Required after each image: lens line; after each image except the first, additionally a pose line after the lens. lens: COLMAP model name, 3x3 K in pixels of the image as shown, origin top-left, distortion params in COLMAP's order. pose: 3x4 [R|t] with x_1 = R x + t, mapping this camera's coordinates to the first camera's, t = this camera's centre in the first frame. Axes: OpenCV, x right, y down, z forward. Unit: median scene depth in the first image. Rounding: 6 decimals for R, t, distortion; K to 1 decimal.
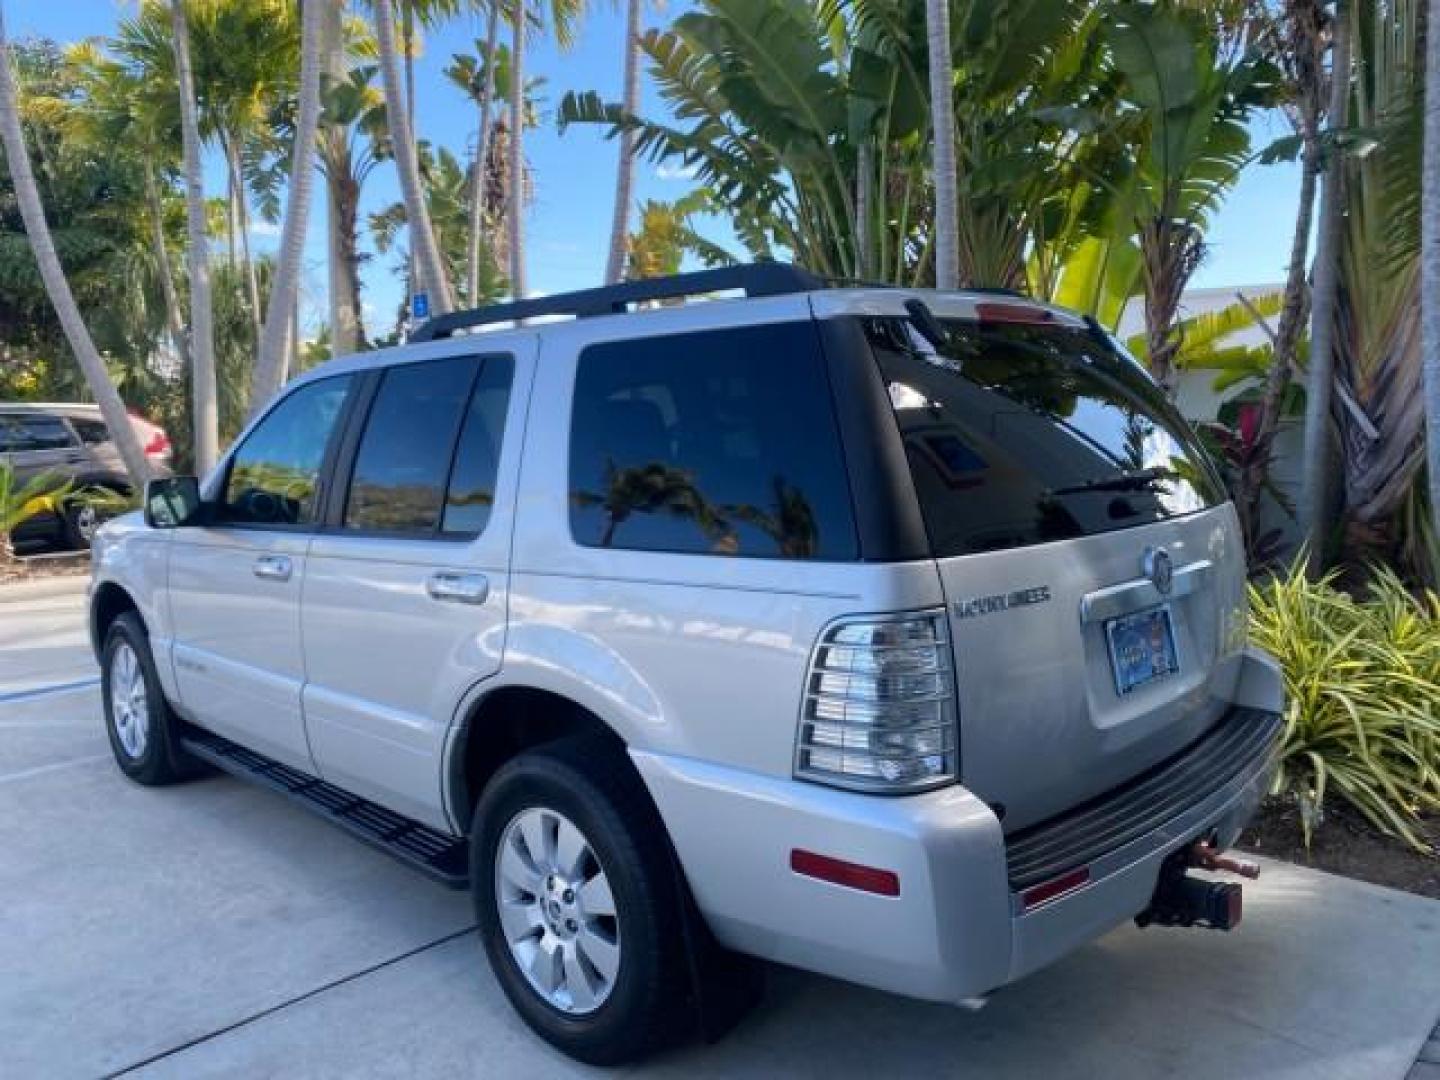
lens RADIAL K [[1096.3, 0, 716.7], [0, 1096.3, 533.3], [0, 0, 1]] dist [0.015162, -0.009589]
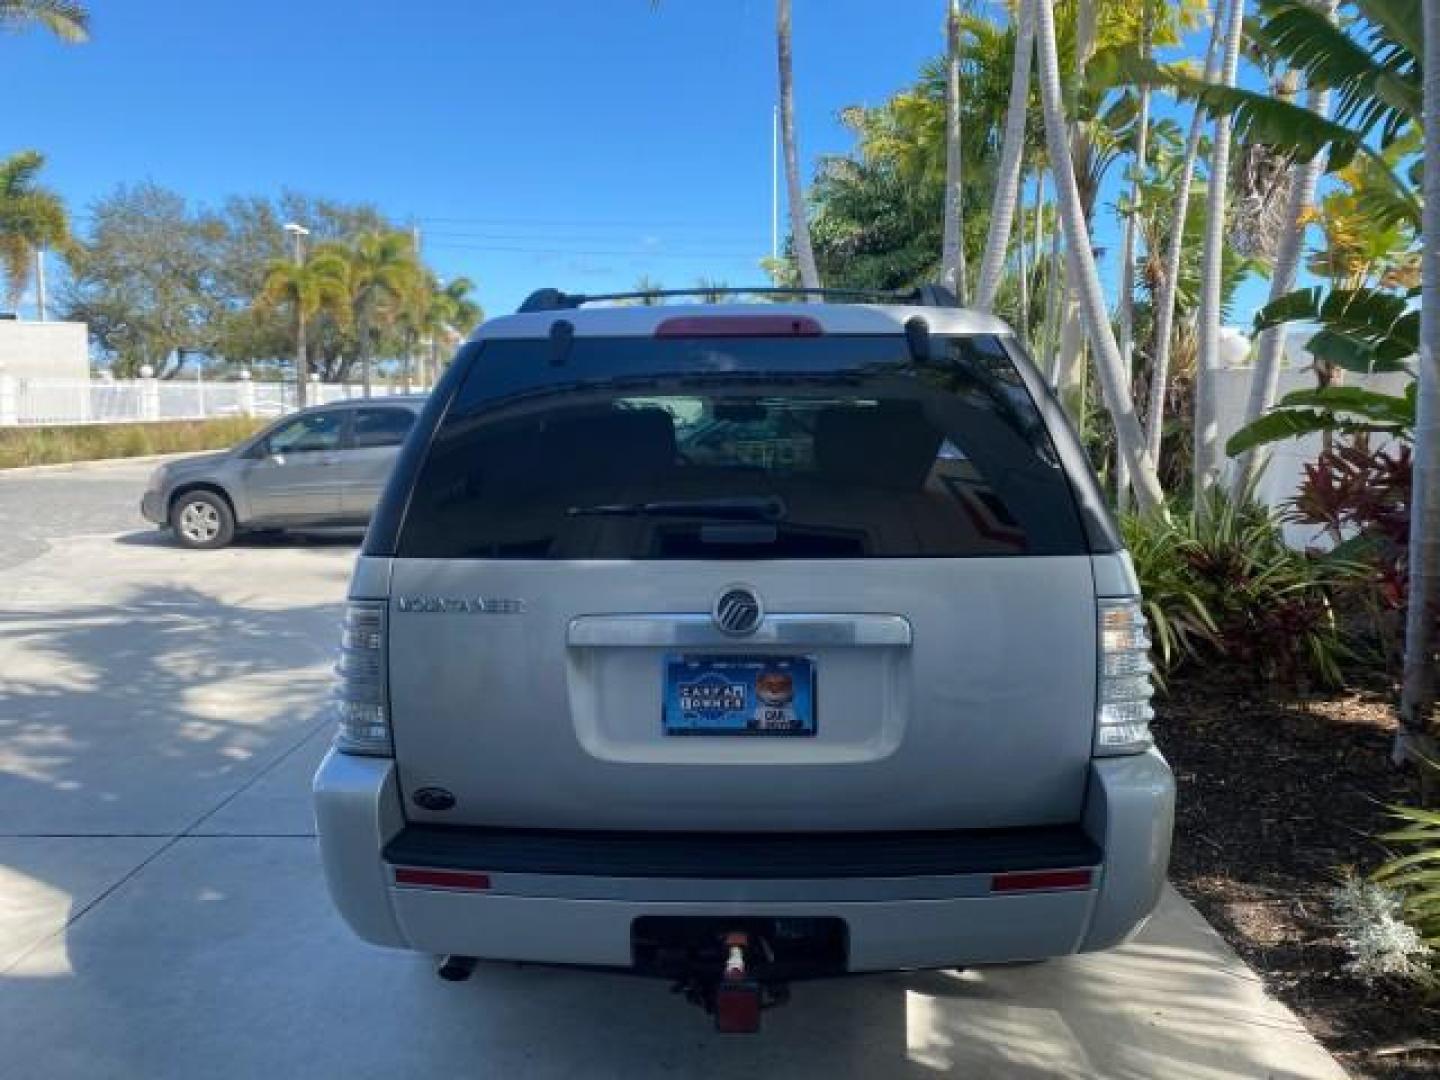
lens RADIAL K [[1096.3, 0, 718.1], [0, 1096.3, 536.2], [0, 0, 1]] dist [0.015162, -0.009589]
pose [[0.675022, 0.096552, -0.731453, 0.513047], [-0.087343, 0.994886, 0.050721, -0.033944], [0.732610, 0.029649, 0.680003, 0.171843]]
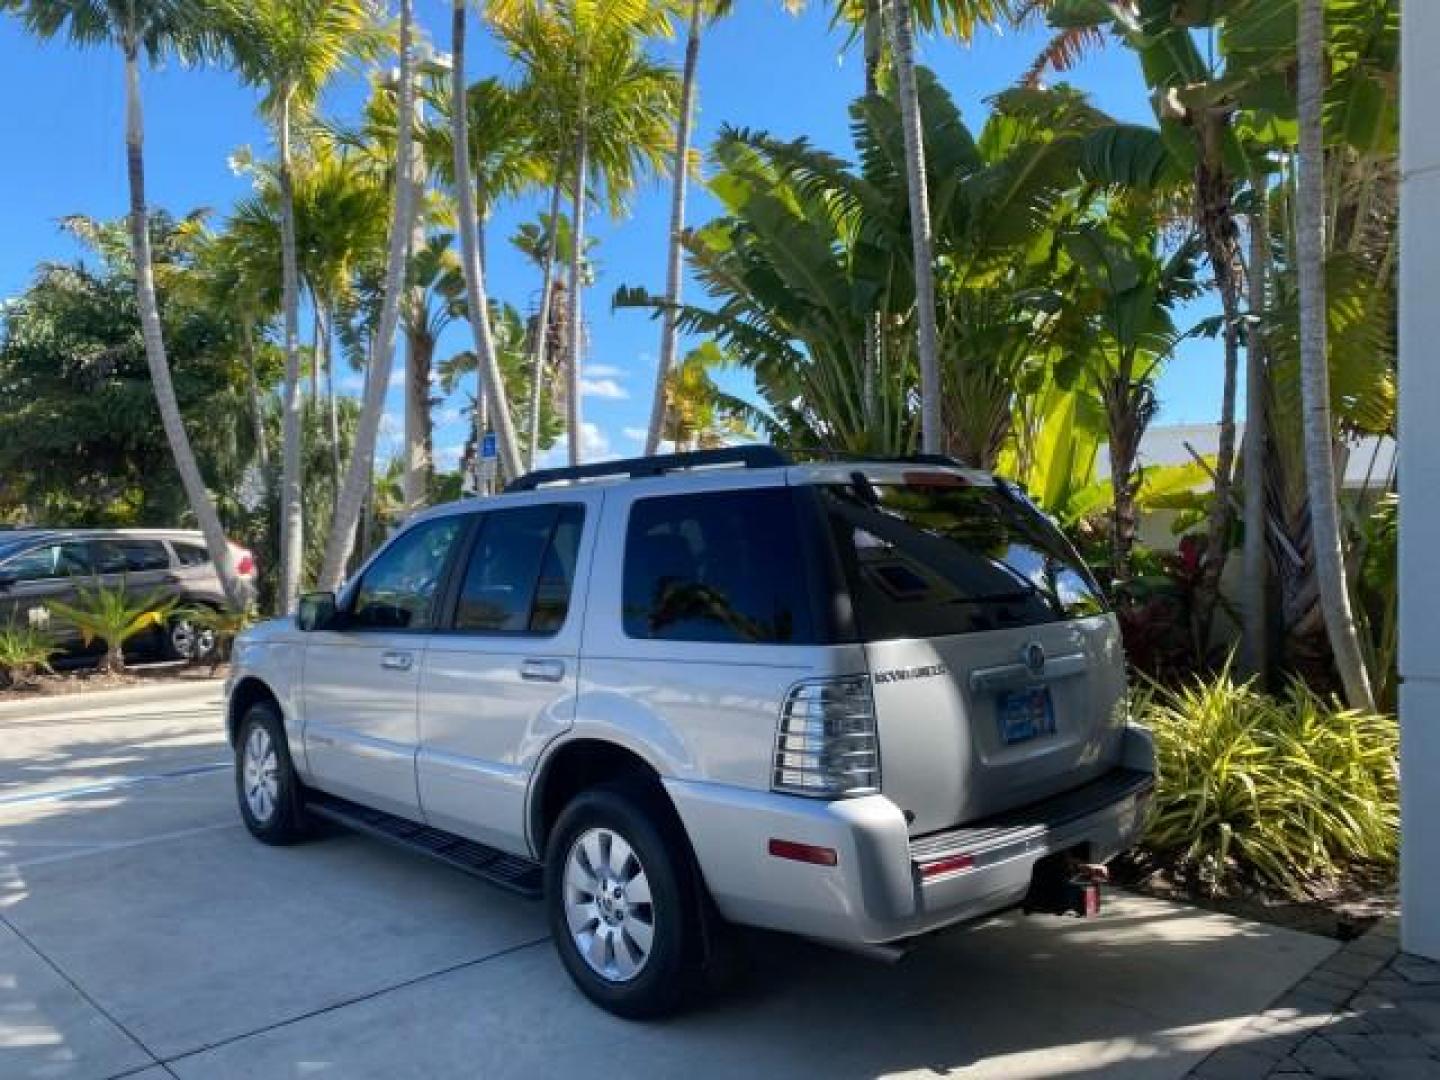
lens RADIAL K [[1096.3, 0, 707.5], [0, 1096.3, 550.7], [0, 0, 1]] dist [0.015162, -0.009589]
pose [[0.998895, 0.003348, -0.046872, 0.023727], [-0.007874, 0.995281, -0.096718, 0.018989], [0.046327, 0.096980, 0.994208, -0.235262]]
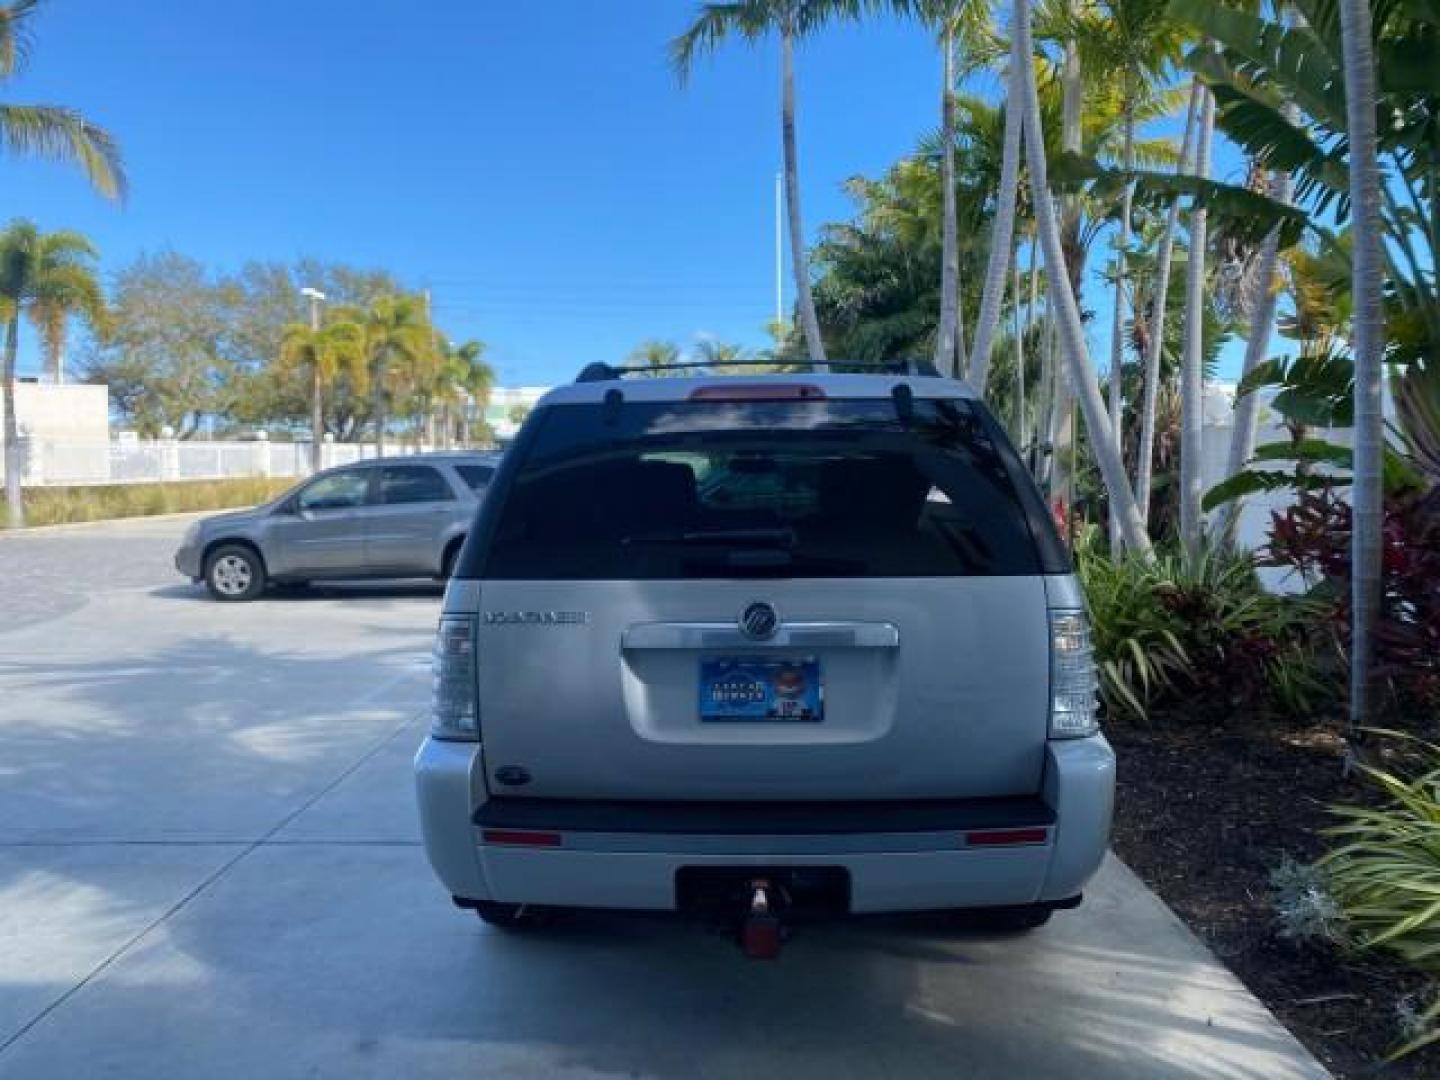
lens RADIAL K [[1096.3, 0, 717.4], [0, 1096.3, 543.9], [0, 0, 1]] dist [0.015162, -0.009589]
pose [[0.670612, 0.060383, -0.739347, 0.588845], [-0.083321, 0.996506, 0.005811, -0.021886], [0.737114, 0.057706, 0.673300, 0.090372]]
